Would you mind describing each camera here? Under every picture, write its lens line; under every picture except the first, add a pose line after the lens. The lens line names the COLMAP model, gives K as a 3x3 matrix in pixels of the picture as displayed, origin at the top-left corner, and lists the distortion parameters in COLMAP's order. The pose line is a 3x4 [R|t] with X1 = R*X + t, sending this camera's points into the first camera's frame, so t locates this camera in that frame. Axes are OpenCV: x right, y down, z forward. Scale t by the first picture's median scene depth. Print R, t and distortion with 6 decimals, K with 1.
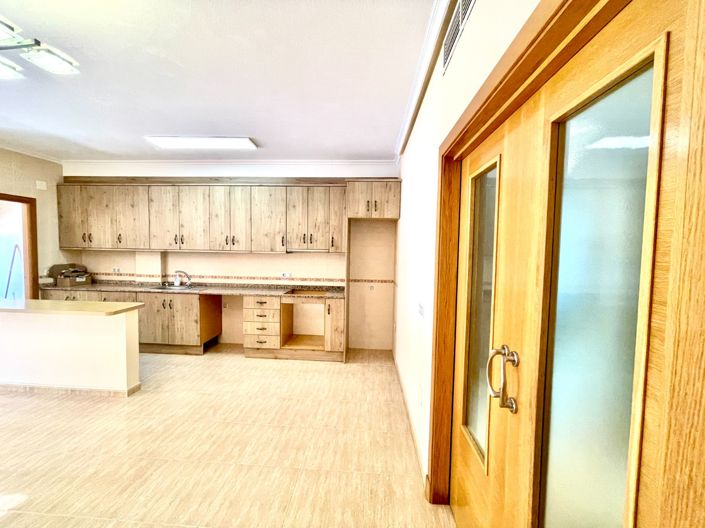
lens RADIAL K [[283.0, 0, 352.5], [0, 283.0, 264.0], [0, 0, 1]] dist [-0.000364, -0.000006]
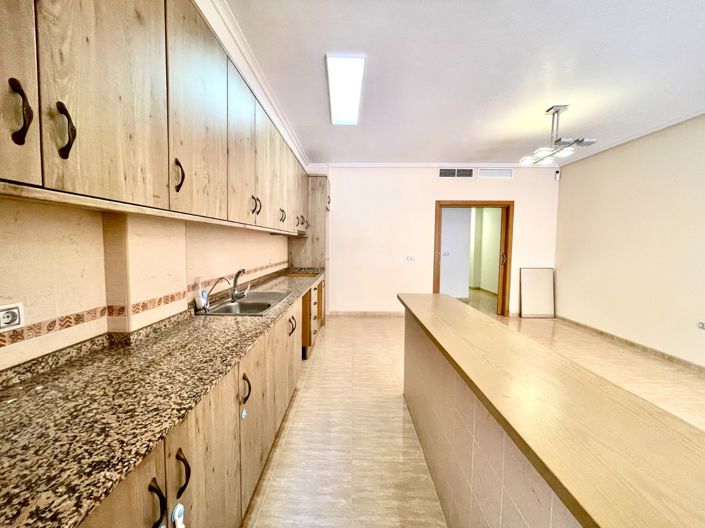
lens RADIAL K [[283.8, 0, 350.6], [0, 283.8, 261.7], [0, 0, 1]] dist [-0.000459, 0.000016]
pose [[-0.054089, -0.092451, 0.994247, -1.115178], [-0.011667, 0.995695, 0.091951, -0.036433], [-0.998468, -0.006627, -0.054935, 0.852062]]
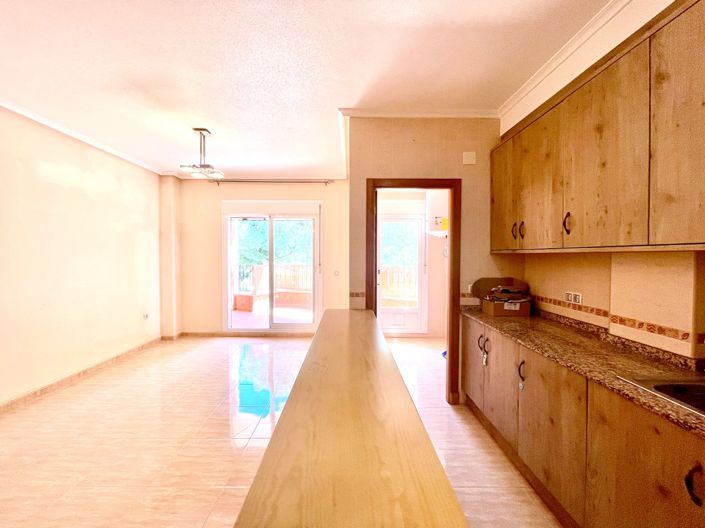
lens RADIAL K [[283.8, 0, 350.6], [0, 283.8, 261.7], [0, 0, 1]] dist [-0.000459, 0.000016]
pose [[0.066980, 0.003813, -0.997747, -0.428772], [-0.050349, 0.998732, 0.000437, -0.019130], [0.996483, 0.050206, 0.067087, 0.655767]]
